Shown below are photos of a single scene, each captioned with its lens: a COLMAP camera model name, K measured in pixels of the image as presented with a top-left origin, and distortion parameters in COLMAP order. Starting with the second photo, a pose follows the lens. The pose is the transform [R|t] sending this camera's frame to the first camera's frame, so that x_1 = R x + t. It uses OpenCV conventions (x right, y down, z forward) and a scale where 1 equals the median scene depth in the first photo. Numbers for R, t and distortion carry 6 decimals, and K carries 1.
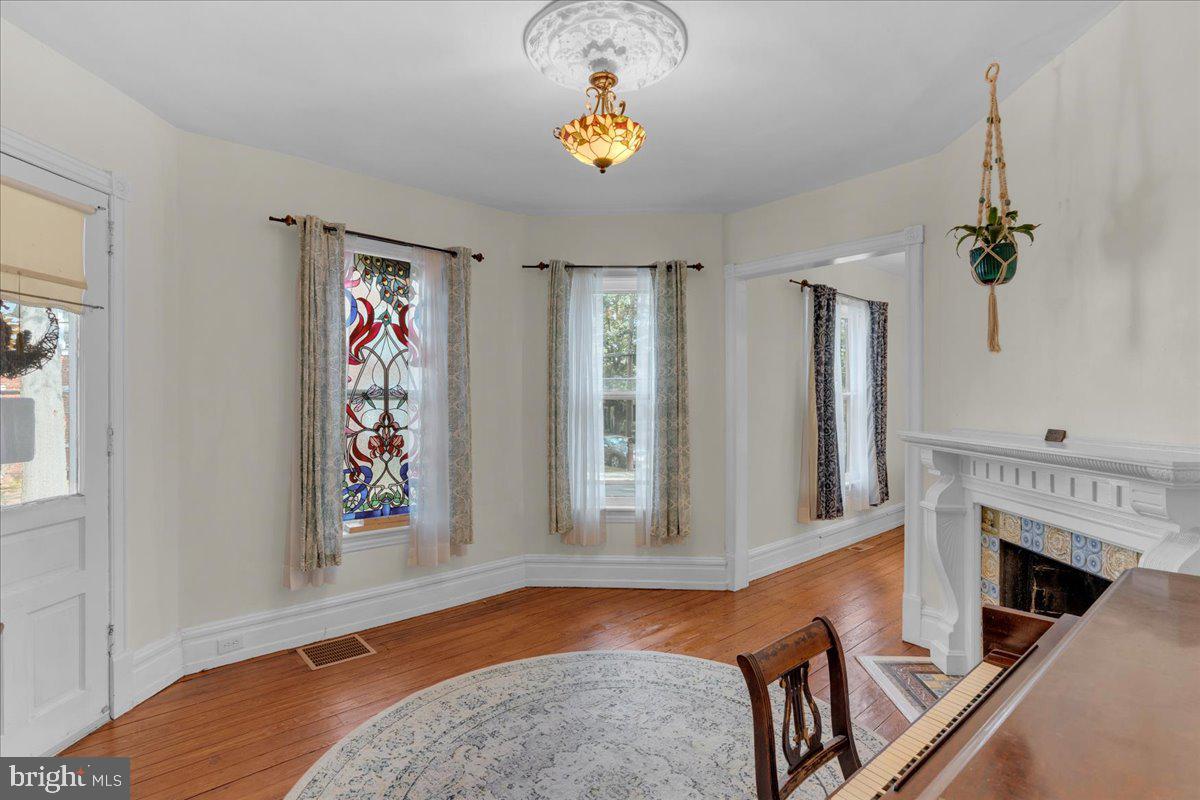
lens RADIAL K [[574.5, 0, 600.0], [0, 574.5, 400.0], [0, 0, 1]] dist [-0.000391, -0.000126]
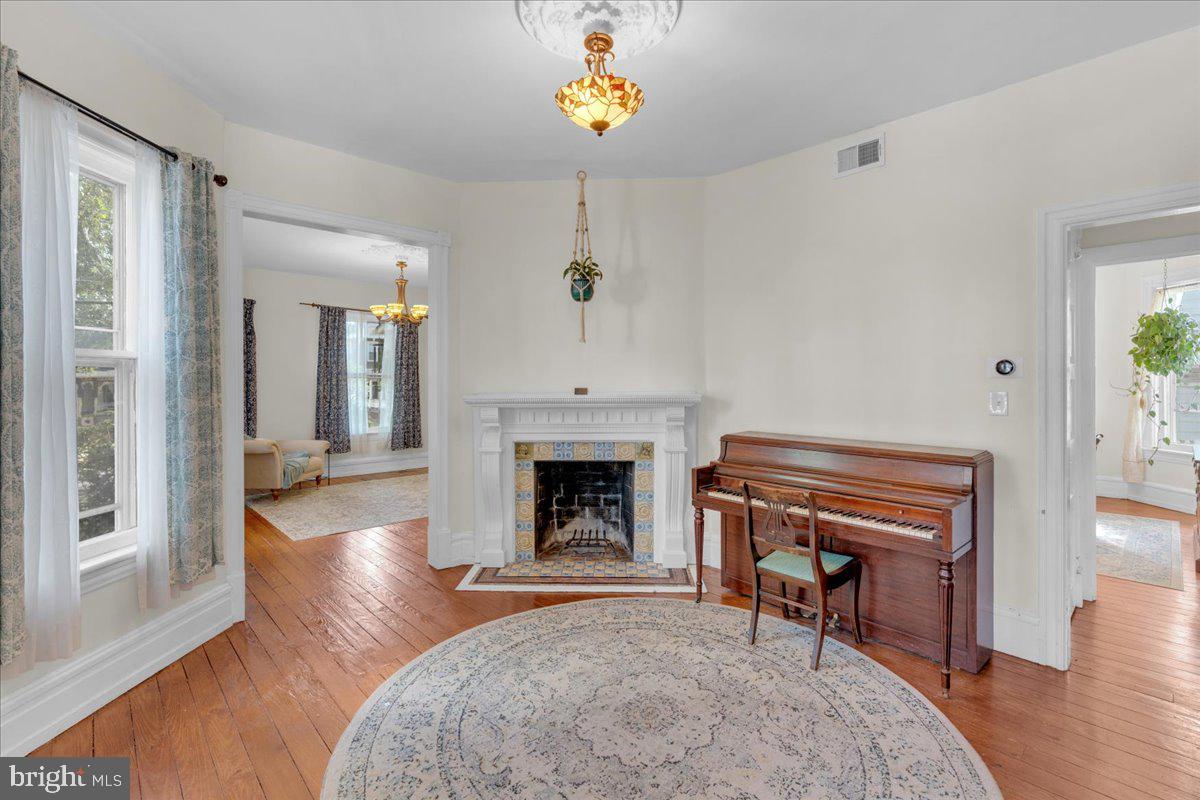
lens RADIAL K [[544.8, 0, 585.0], [0, 544.8, 383.2], [0, 0, 1]] dist [-0.000183, 0.000229]
pose [[-0.005570, -0.001415, 0.999983, -0.784878], [0.007503, 0.999971, 0.001457, 0.030453], [-0.999956, 0.007511, -0.005559, 0.866711]]
